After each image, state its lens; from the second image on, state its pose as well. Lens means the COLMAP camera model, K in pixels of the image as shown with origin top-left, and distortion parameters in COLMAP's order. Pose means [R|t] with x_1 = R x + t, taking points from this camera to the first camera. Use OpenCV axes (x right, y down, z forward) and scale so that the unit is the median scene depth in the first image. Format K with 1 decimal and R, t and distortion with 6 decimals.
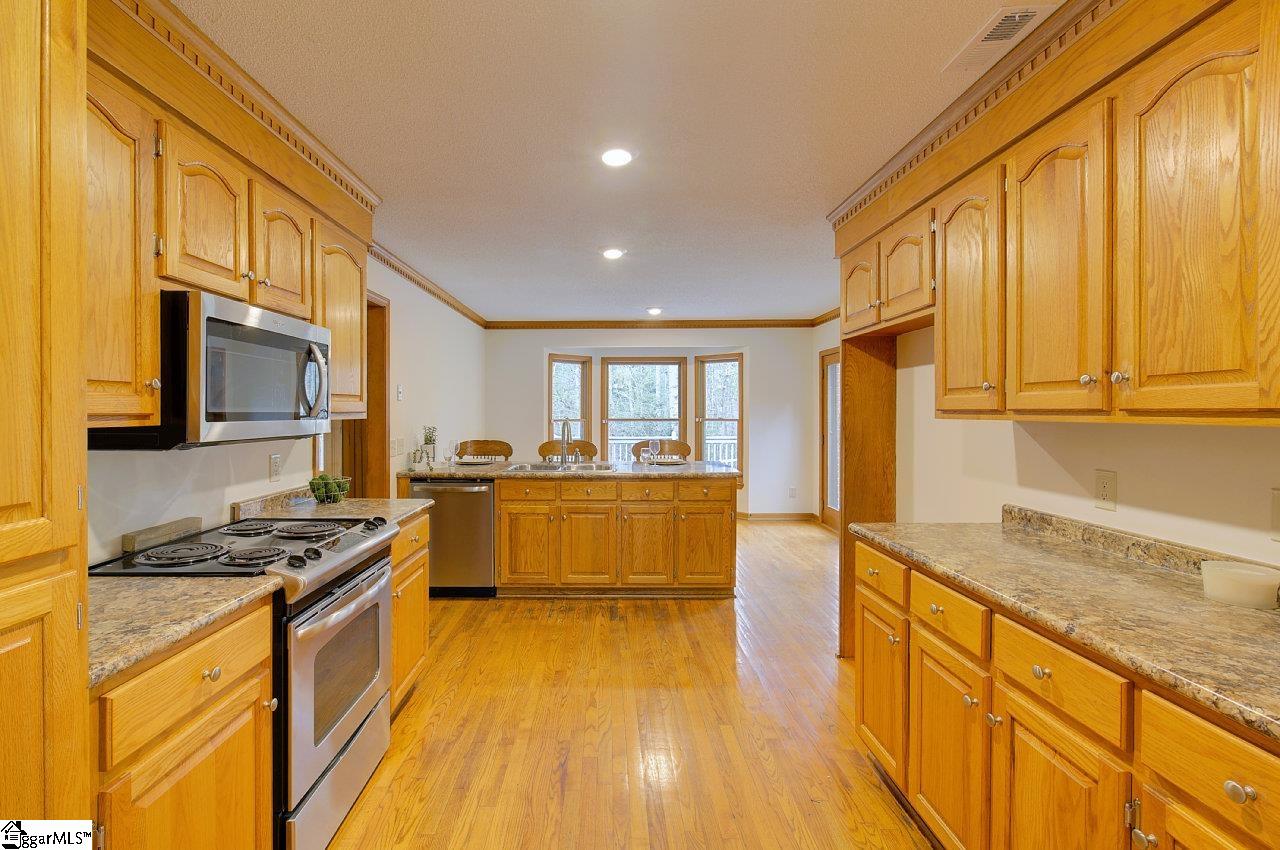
lens RADIAL K [[558.3, 0, 630.1], [0, 558.3, 421.1], [0, 0, 1]] dist [-0.001898, 0.001061]
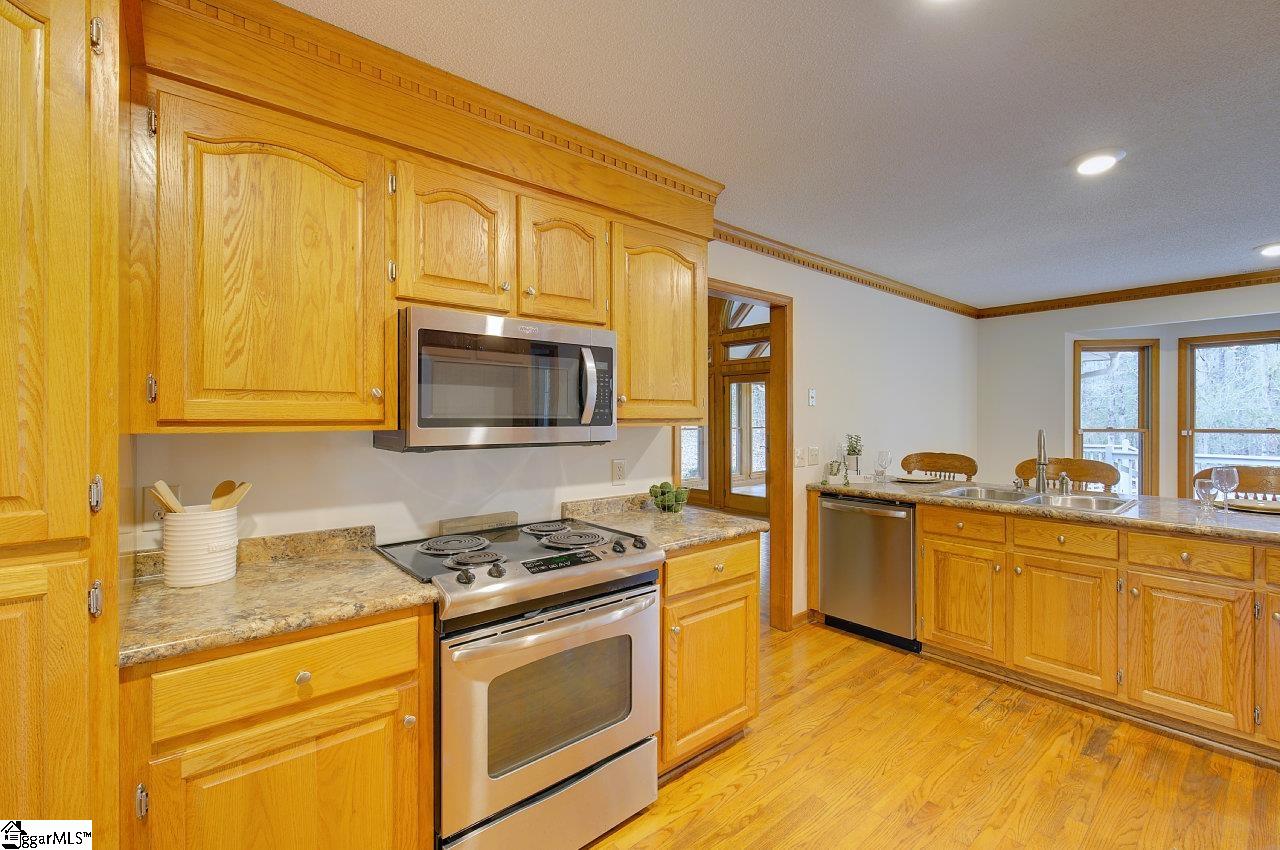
lens RADIAL K [[558.3, 0, 630.1], [0, 558.3, 421.1], [0, 0, 1]] dist [-0.001898, 0.001061]
pose [[0.651621, 0.004343, -0.758532, 0.093816], [-0.013558, 0.999891, -0.005923, -0.002883], [0.758424, 0.014144, 0.651609, 0.182789]]
